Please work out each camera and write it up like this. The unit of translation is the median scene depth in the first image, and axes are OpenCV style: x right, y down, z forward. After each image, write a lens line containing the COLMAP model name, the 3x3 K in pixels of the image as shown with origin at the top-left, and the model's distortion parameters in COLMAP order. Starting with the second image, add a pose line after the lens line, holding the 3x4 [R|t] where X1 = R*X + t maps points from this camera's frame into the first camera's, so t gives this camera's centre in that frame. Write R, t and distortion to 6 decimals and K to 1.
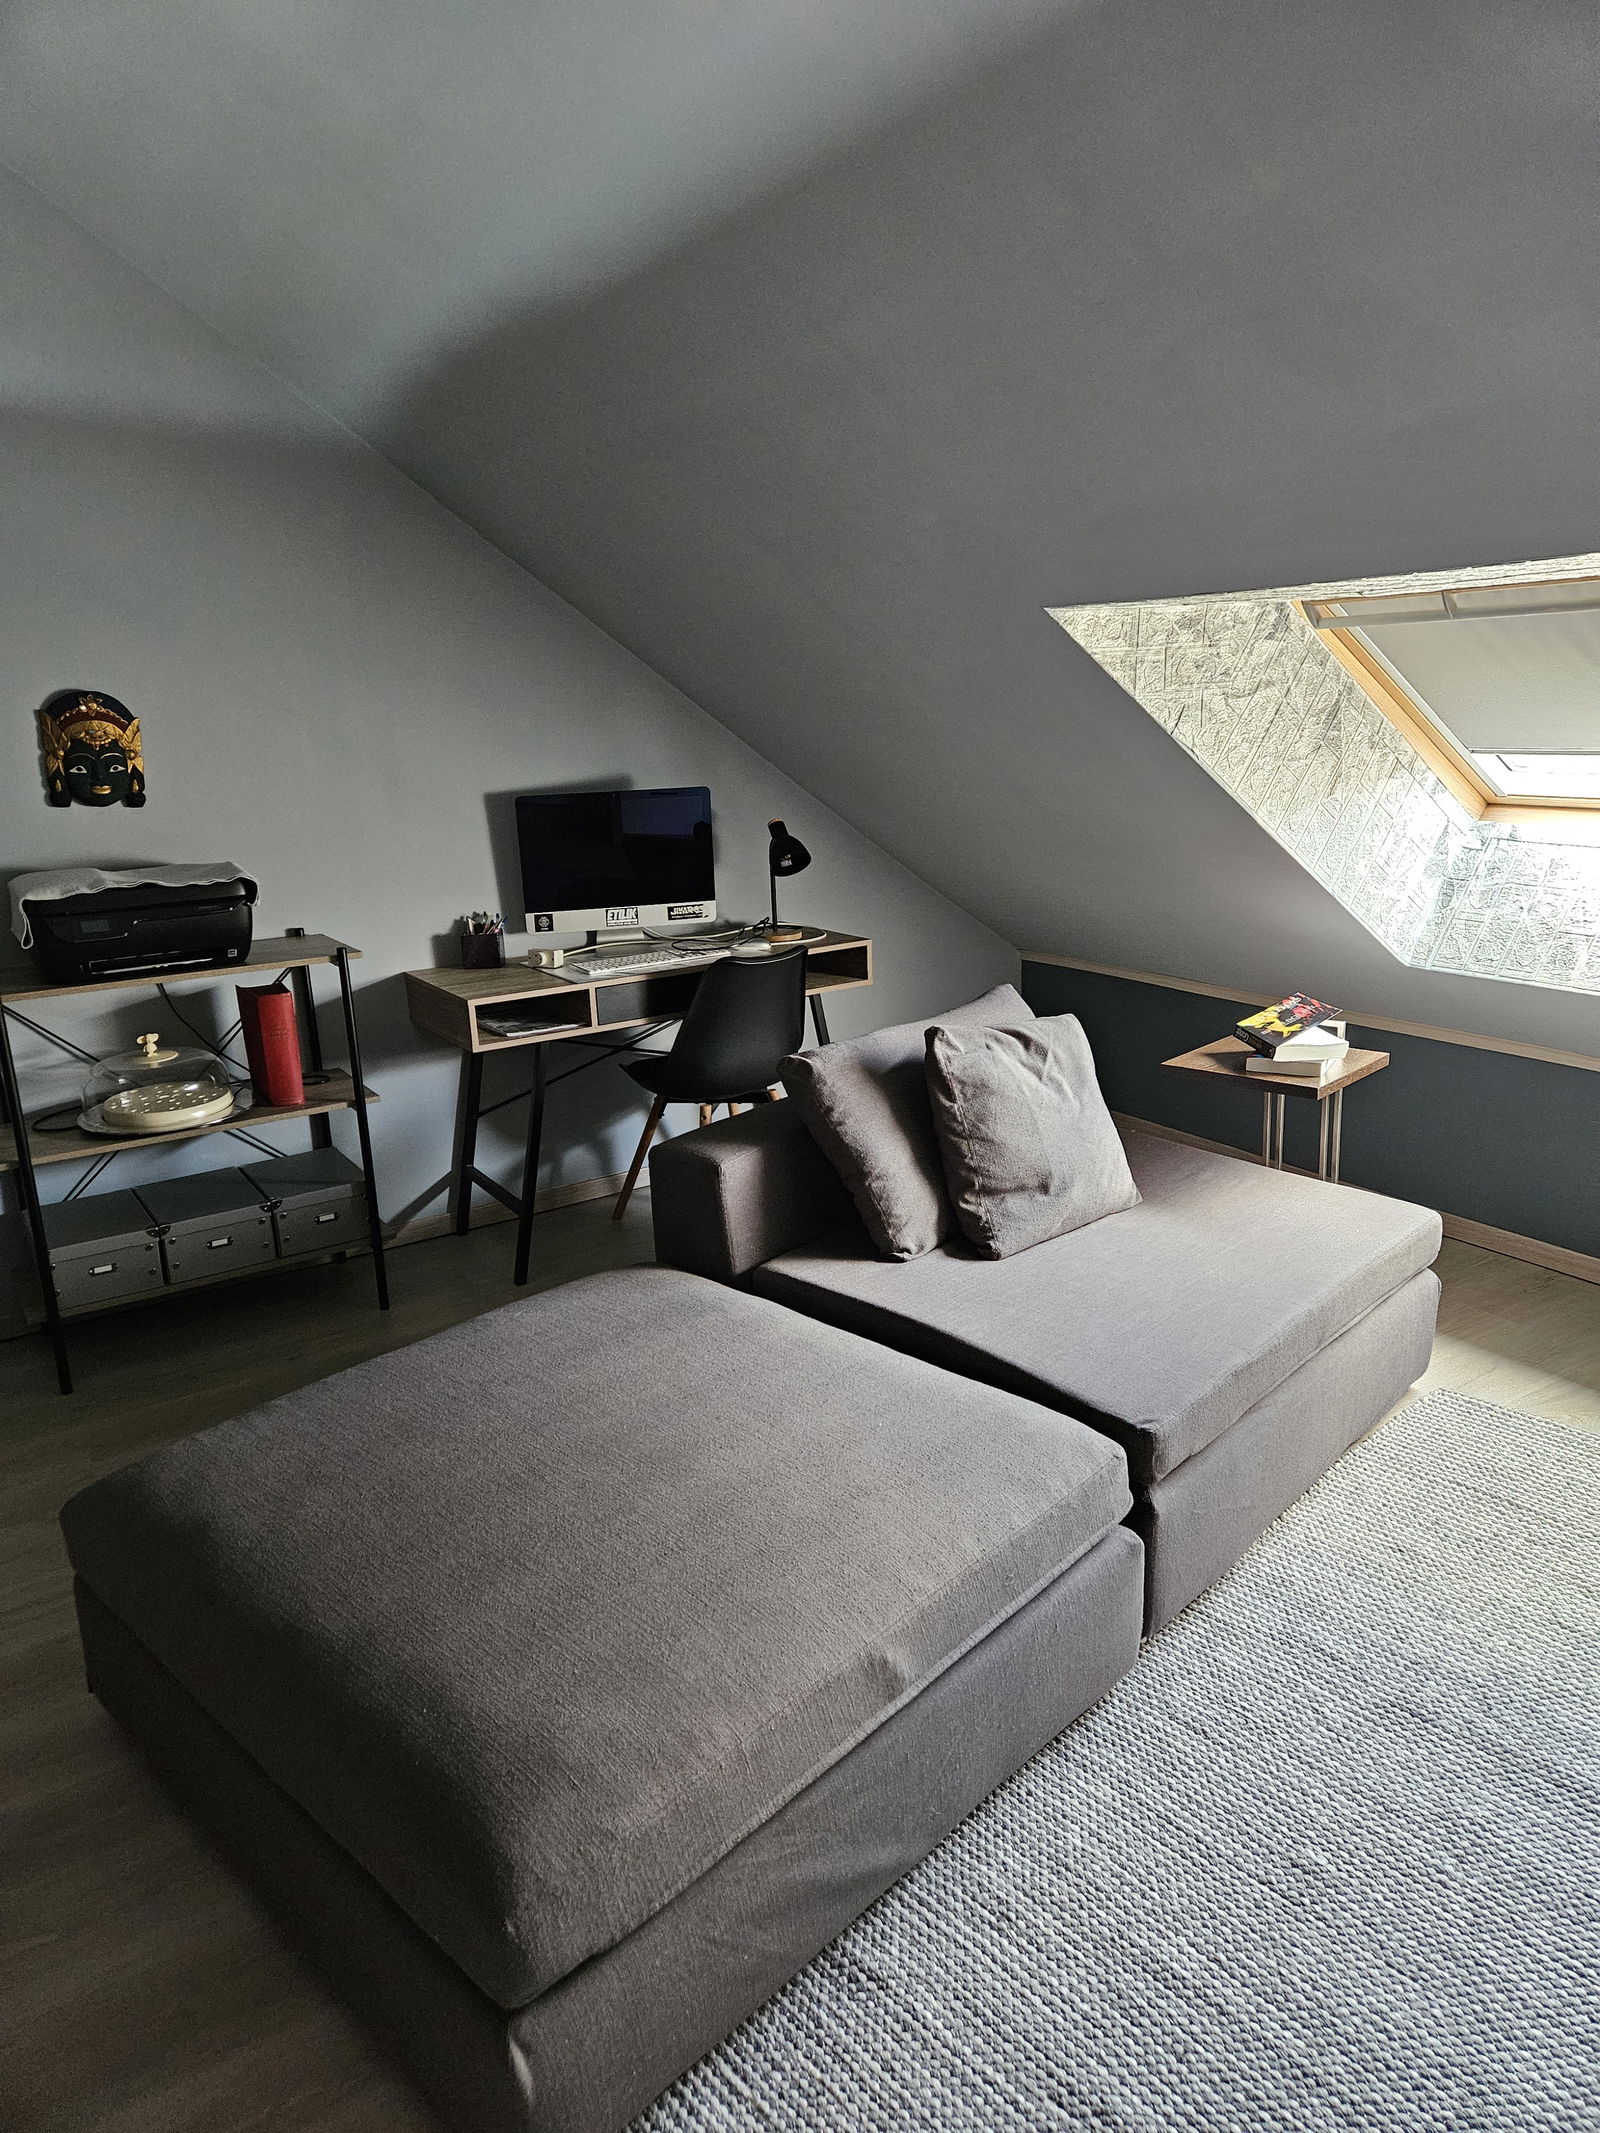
lens RADIAL K [[1422.9, 0, 798.5], [0, 1422.9, 1065.6], [0, 0, 1]] dist [0.003945, -0.010753]
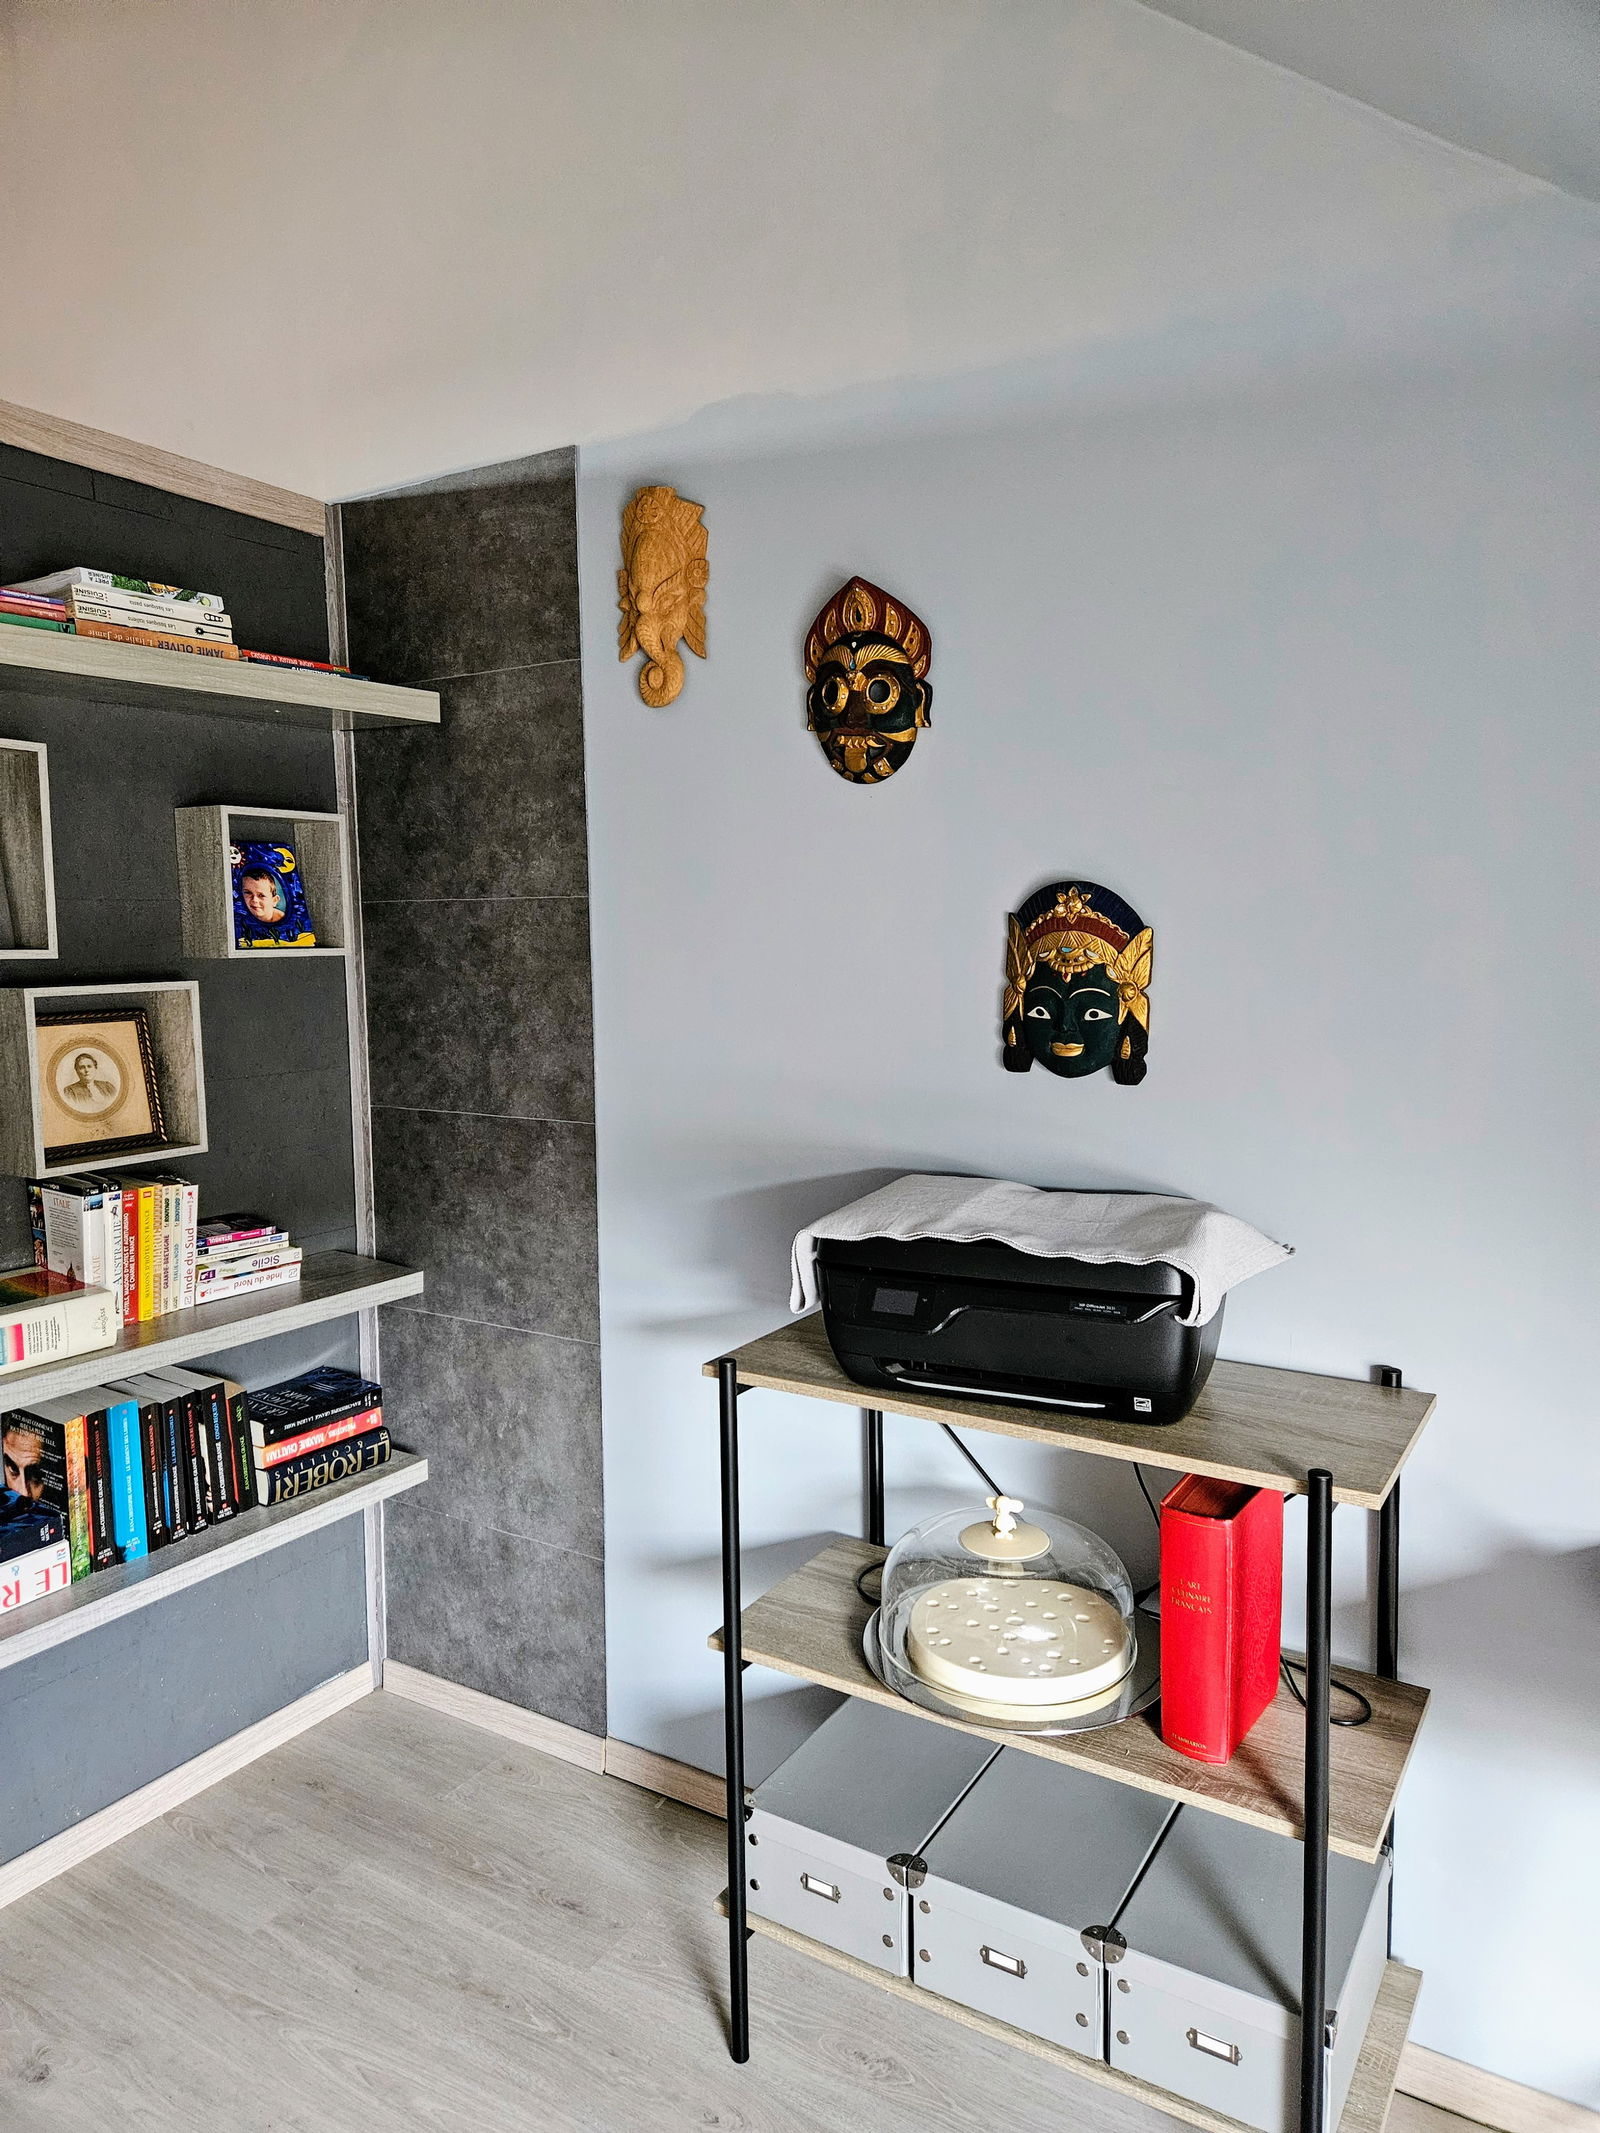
lens RADIAL K [[1422.9, 0, 799.8], [0, 1422.9, 1053.4], [0, 0, 1]] dist [0.003945, -0.010753]
pose [[0.435424, 0.102952, -0.894319, -0.026343], [-0.220677, 0.975335, 0.004835, -0.172786], [0.872759, 0.195250, 0.447403, 0.656857]]
